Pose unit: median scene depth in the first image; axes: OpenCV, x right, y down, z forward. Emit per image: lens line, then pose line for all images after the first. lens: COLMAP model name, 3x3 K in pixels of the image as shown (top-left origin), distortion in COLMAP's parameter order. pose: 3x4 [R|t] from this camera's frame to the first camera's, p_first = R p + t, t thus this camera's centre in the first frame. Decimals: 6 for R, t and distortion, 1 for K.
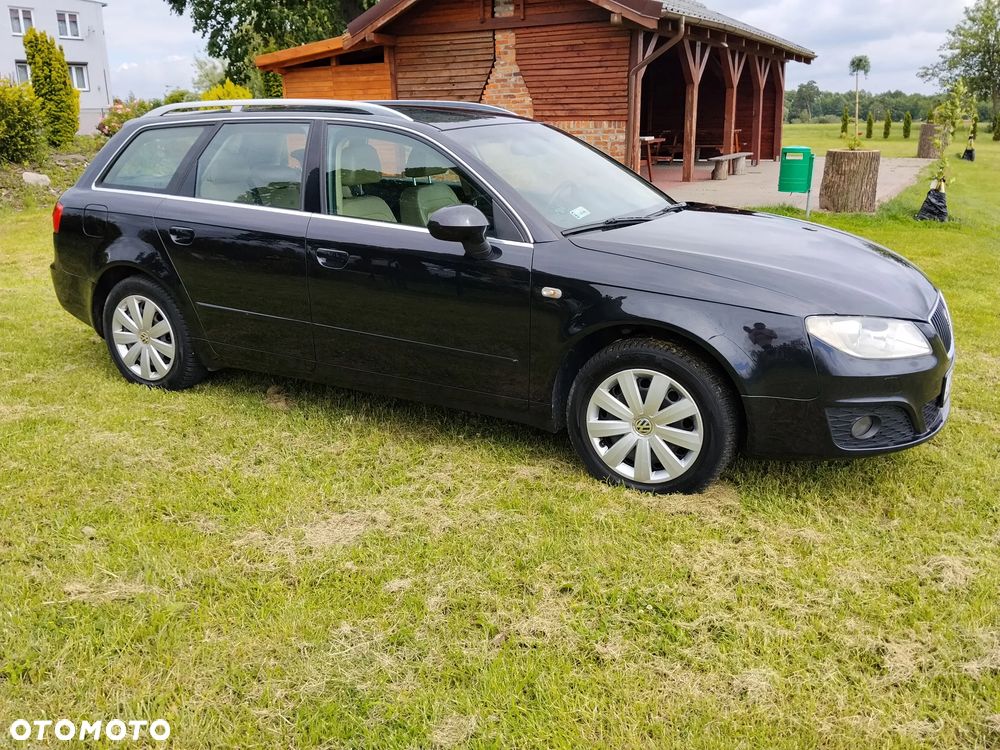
lens RADIAL K [[860.5, 0, 500.0], [0, 860.5, 375.0], [0, 0, 1]] dist [0.086021, -0.179260]
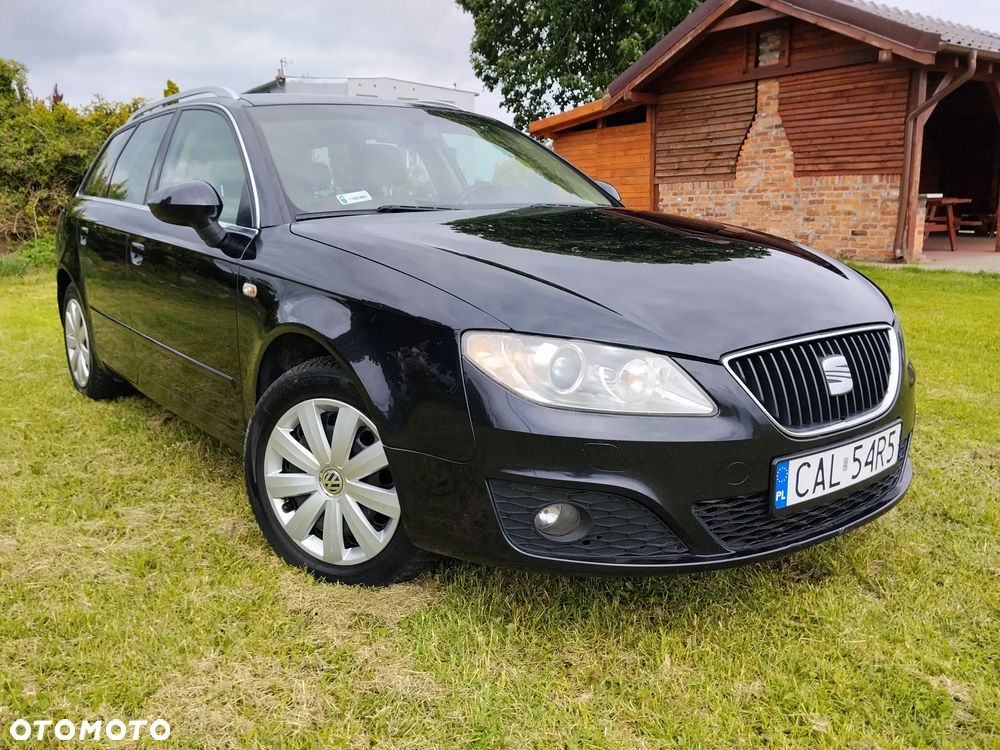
lens RADIAL K [[860.5, 0, 500.0], [0, 860.5, 375.0], [0, 0, 1]] dist [0.086021, -0.179260]
pose [[0.912479, 0.082118, -0.400799, 0.141829], [-0.118292, 0.990762, -0.066317, 0.000840], [0.391650, 0.107924, 0.913763, 0.098814]]
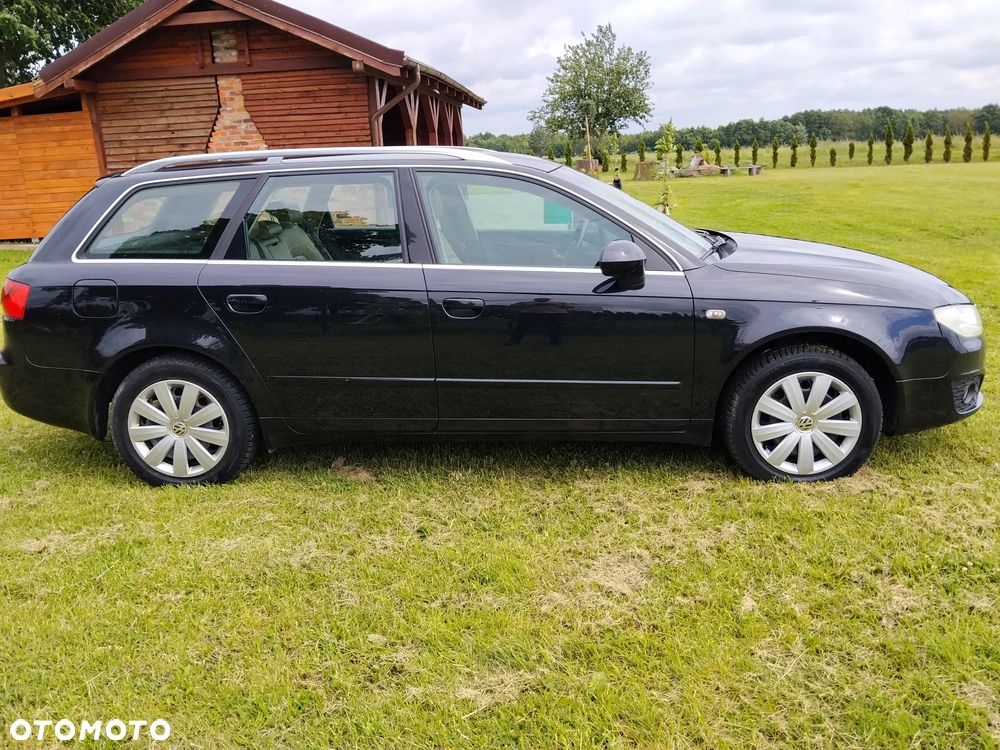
lens RADIAL K [[860.5, 0, 500.0], [0, 860.5, 375.0], [0, 0, 1]] dist [0.086021, -0.179260]
pose [[0.904496, -0.133953, 0.404899, -0.159246], [0.153260, 0.988065, -0.015483, -0.011497], [-0.397992, 0.076060, 0.914230, 0.032350]]
